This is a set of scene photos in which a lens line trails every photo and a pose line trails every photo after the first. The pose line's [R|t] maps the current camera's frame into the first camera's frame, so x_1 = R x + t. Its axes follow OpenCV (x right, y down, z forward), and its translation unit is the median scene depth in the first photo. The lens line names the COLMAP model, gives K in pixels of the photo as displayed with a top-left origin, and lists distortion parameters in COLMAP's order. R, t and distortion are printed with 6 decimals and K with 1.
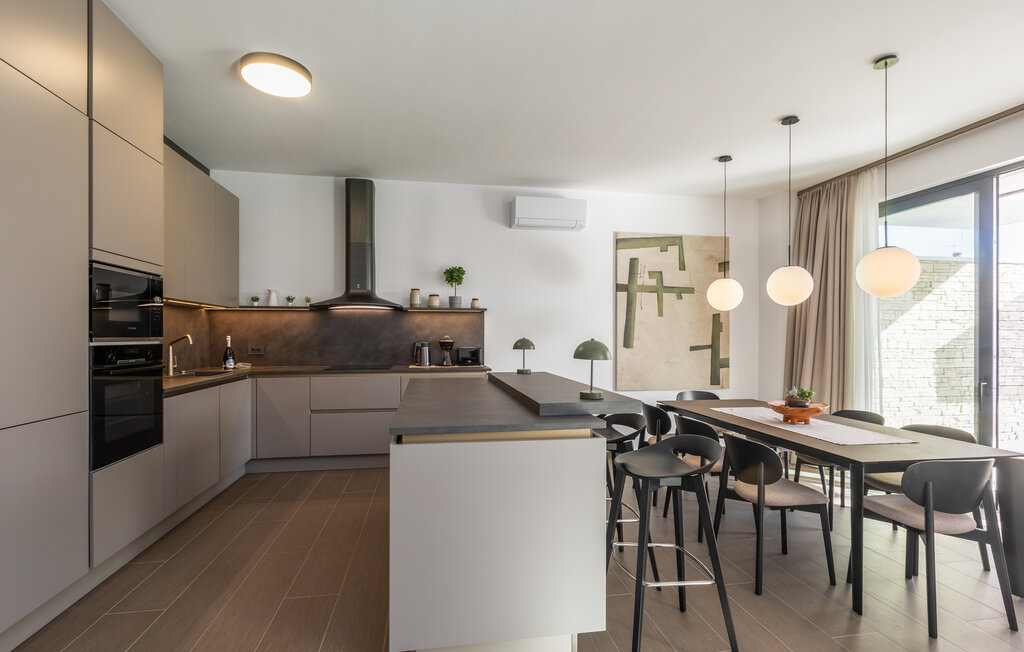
lens RADIAL K [[476.4, 0, 498.9], [0, 476.4, 338.1], [0, 0, 1]] dist [0.000513, 0.000432]
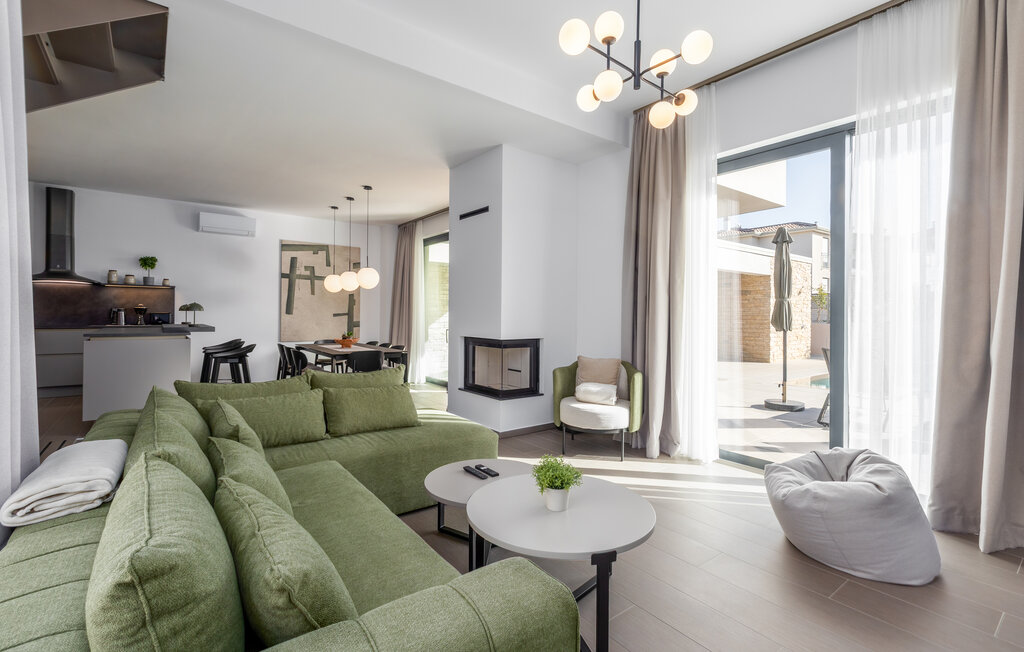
lens RADIAL K [[465.4, 0, 509.7], [0, 465.4, 311.5], [0, 0, 1]] dist [0.002281, 0.001262]
pose [[0.876294, 0.010002, 0.481673, 0.184093], [-0.004848, 0.999917, -0.011944, 0.028217], [-0.481753, 0.008132, 0.876269, -0.747081]]
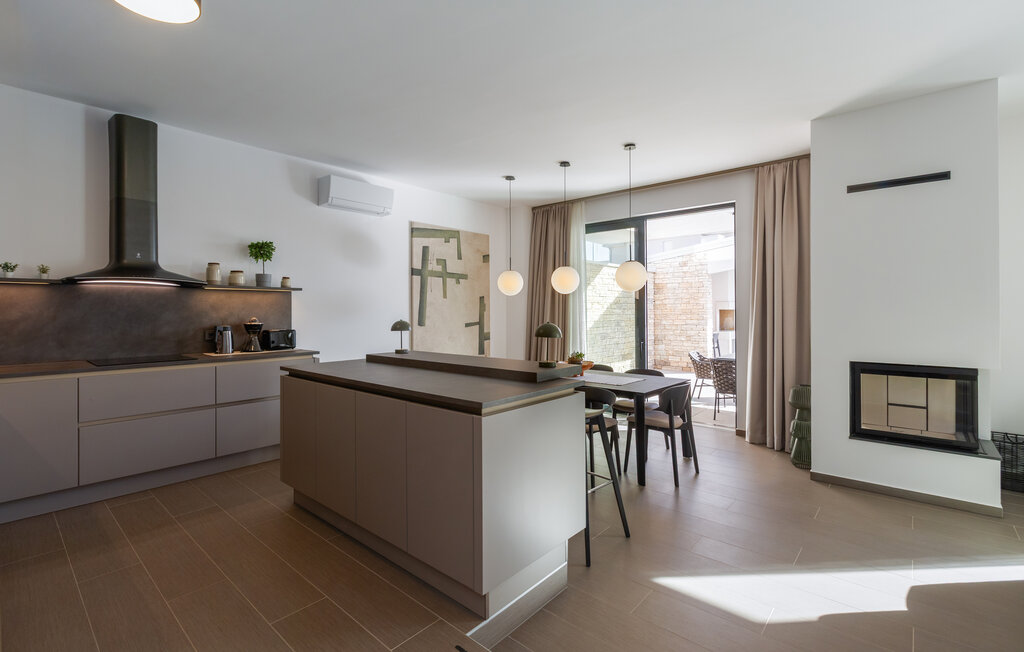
lens RADIAL K [[465.4, 0, 509.7], [0, 465.4, 311.5], [0, 0, 1]] dist [0.002281, 0.001262]
pose [[0.771932, -0.005033, 0.635686, -0.288792], [0.007955, 0.999967, -0.001743, -0.010841], [-0.635656, 0.006402, 0.771946, 0.024149]]
